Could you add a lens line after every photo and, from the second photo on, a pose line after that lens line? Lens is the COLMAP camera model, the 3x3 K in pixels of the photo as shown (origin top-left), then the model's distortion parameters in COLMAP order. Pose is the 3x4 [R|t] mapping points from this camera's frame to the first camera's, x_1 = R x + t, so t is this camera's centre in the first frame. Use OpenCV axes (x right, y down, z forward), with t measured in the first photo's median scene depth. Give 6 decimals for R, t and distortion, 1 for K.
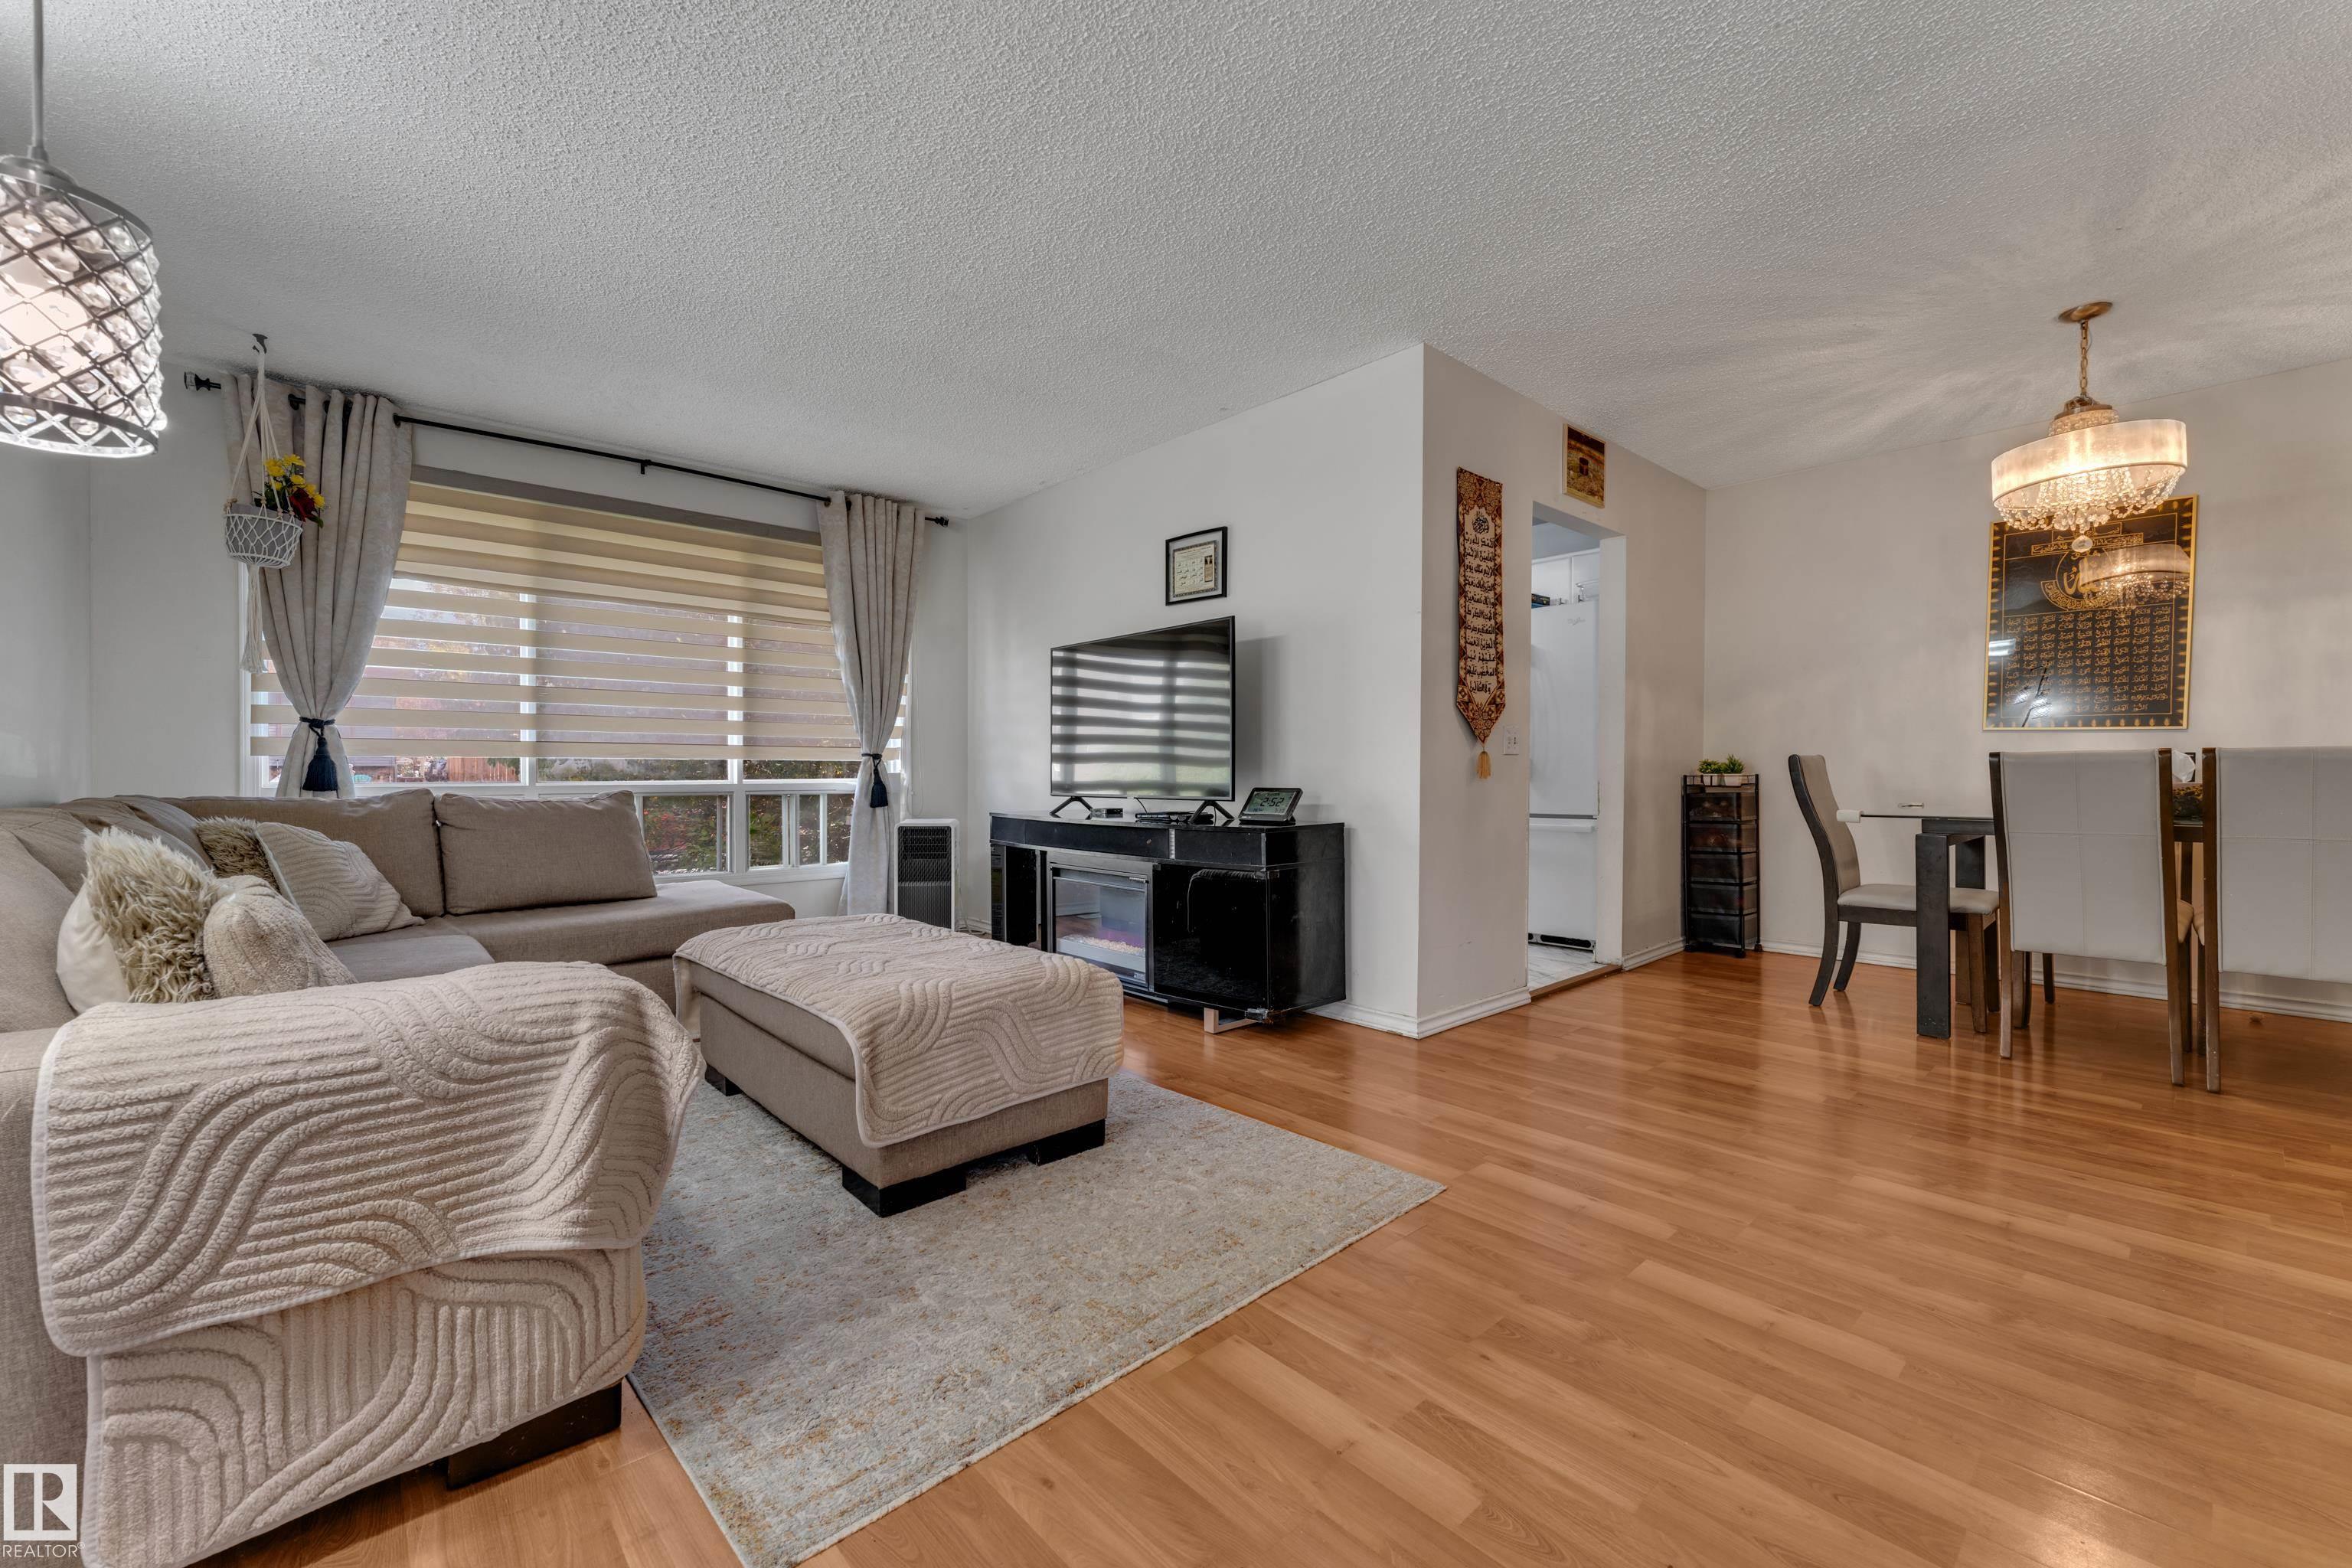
lens RADIAL K [[944.6, 0, 1175.1], [0, 944.6, 774.1], [0, 0, 1]] dist [0.001292, -0.000183]
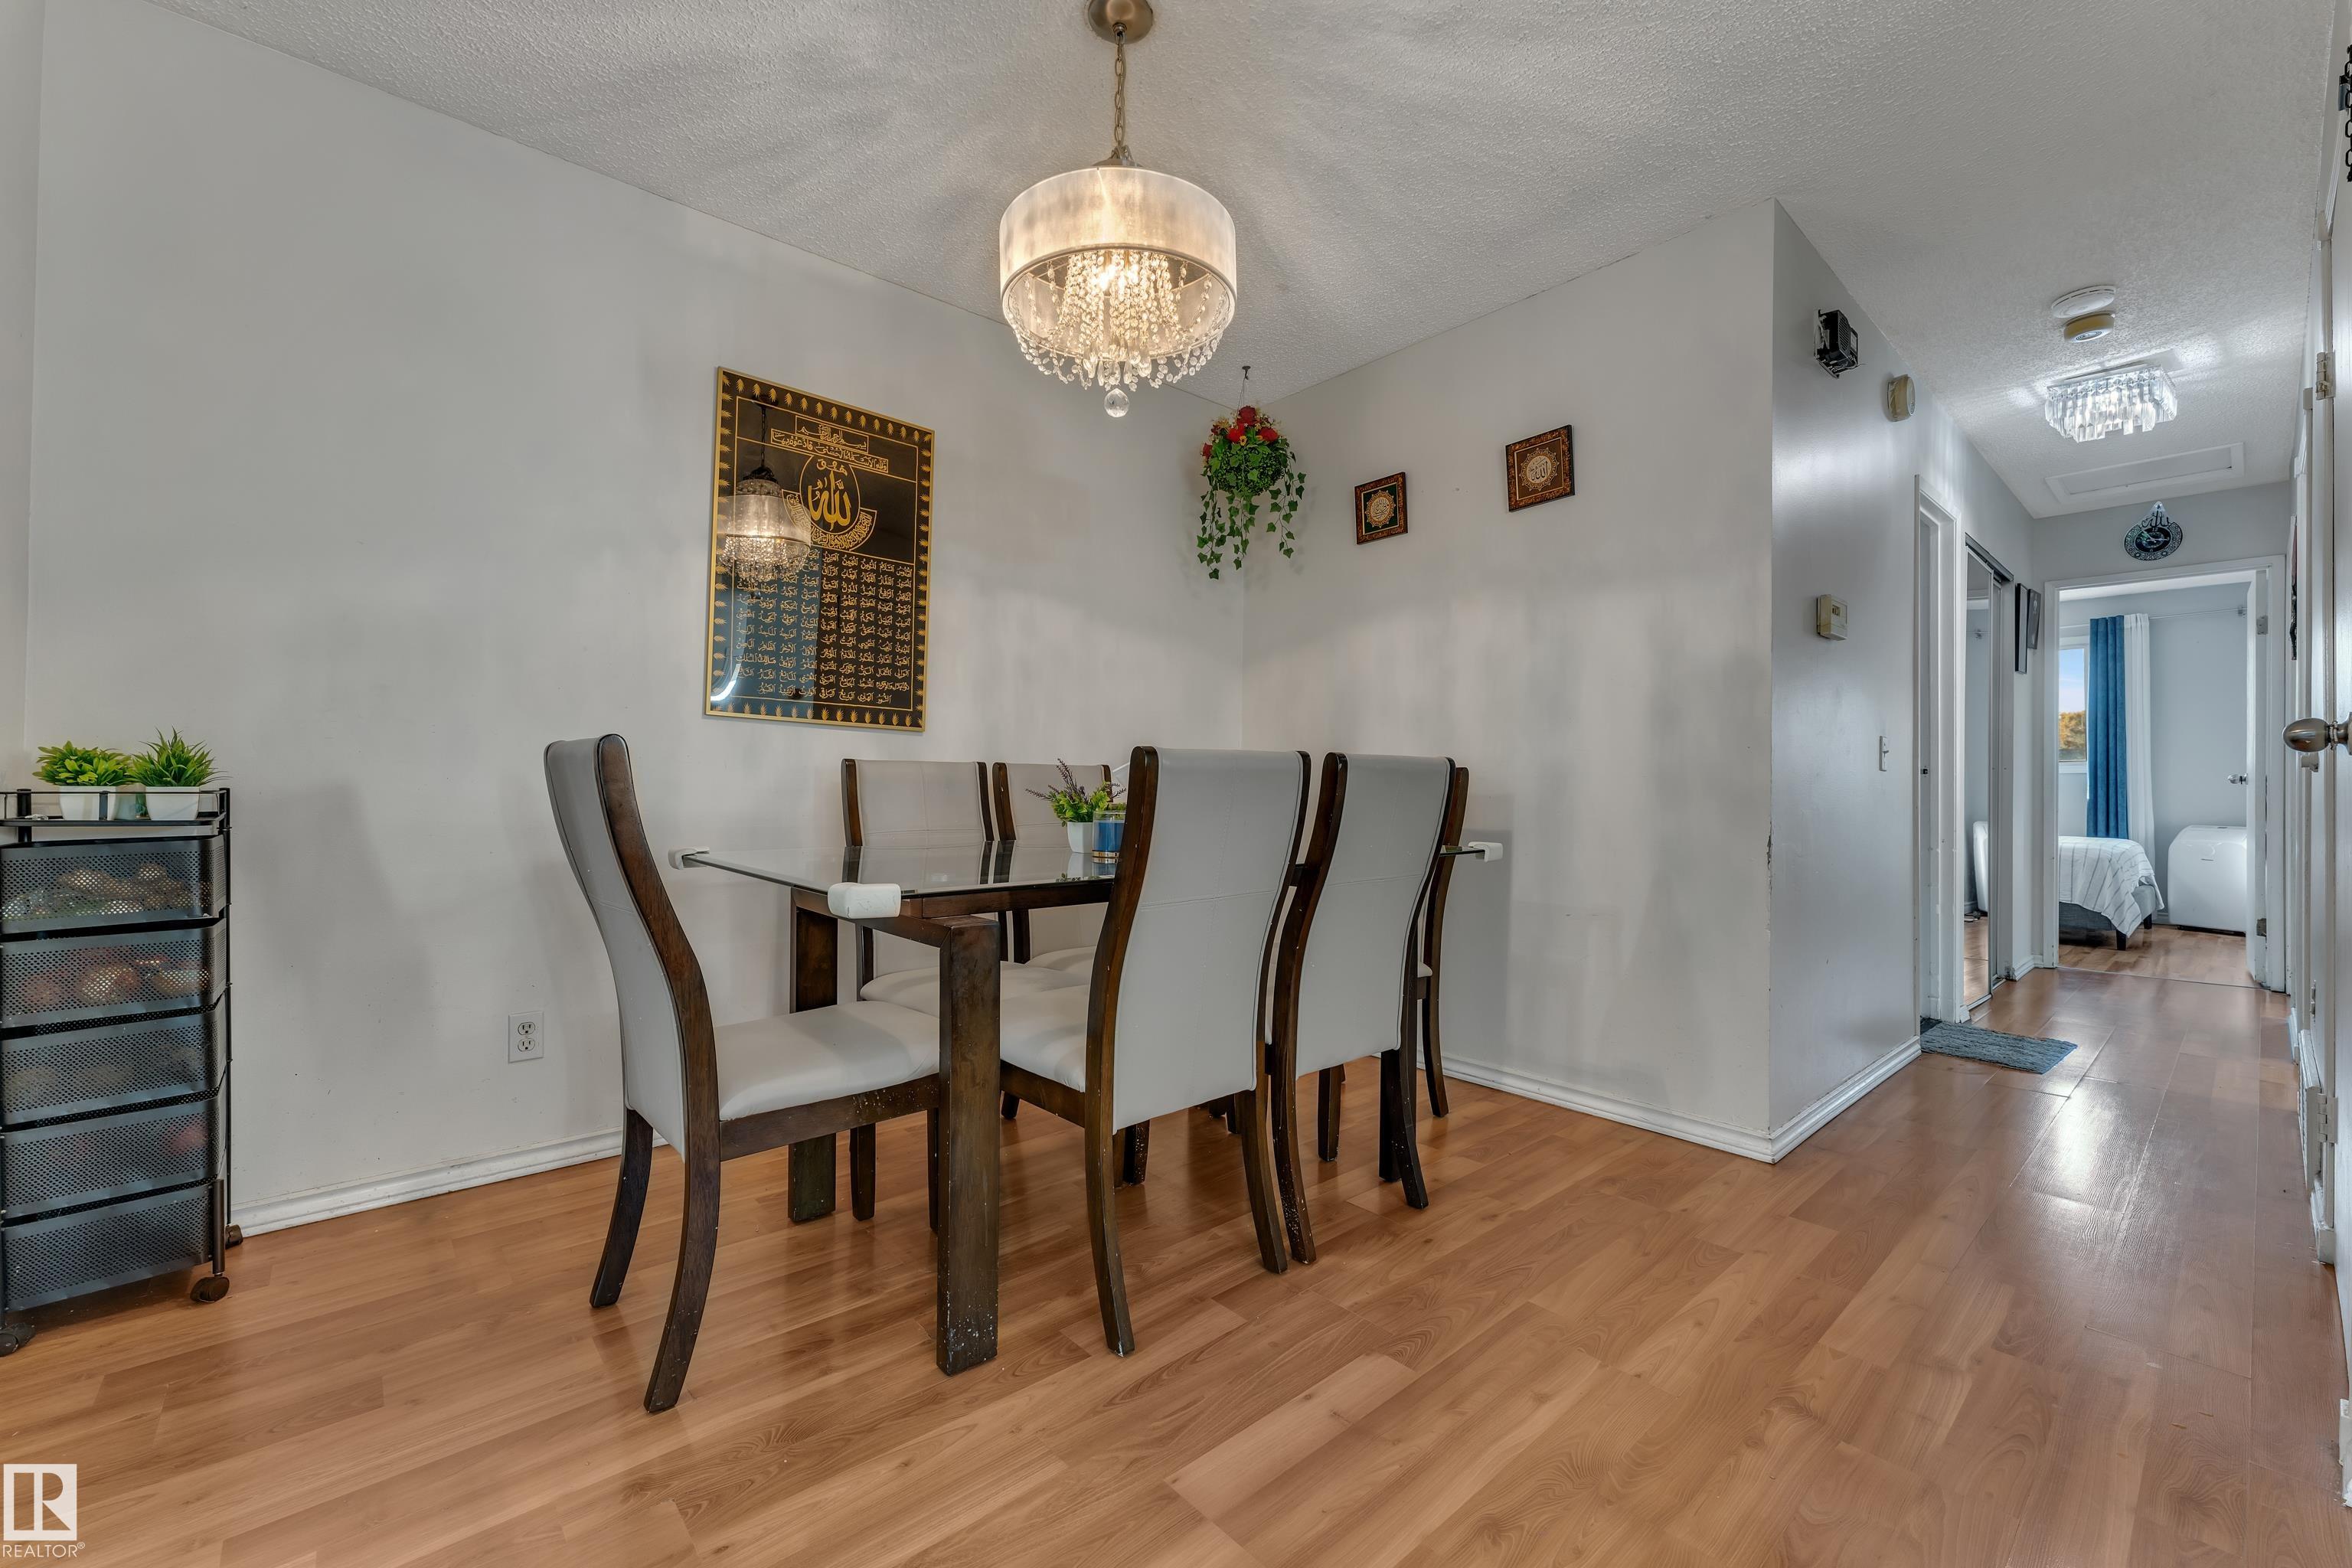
lens RADIAL K [[944.6, 0, 1170.9], [0, 944.6, 787.7], [0, 0, 1]] dist [0.001292, -0.000183]
pose [[0.017493, 0.004959, 0.999835, 0.292807], [-0.002198, 0.999985, -0.004921, 0.001159], [-0.999845, -0.002112, 0.017504, 0.754575]]
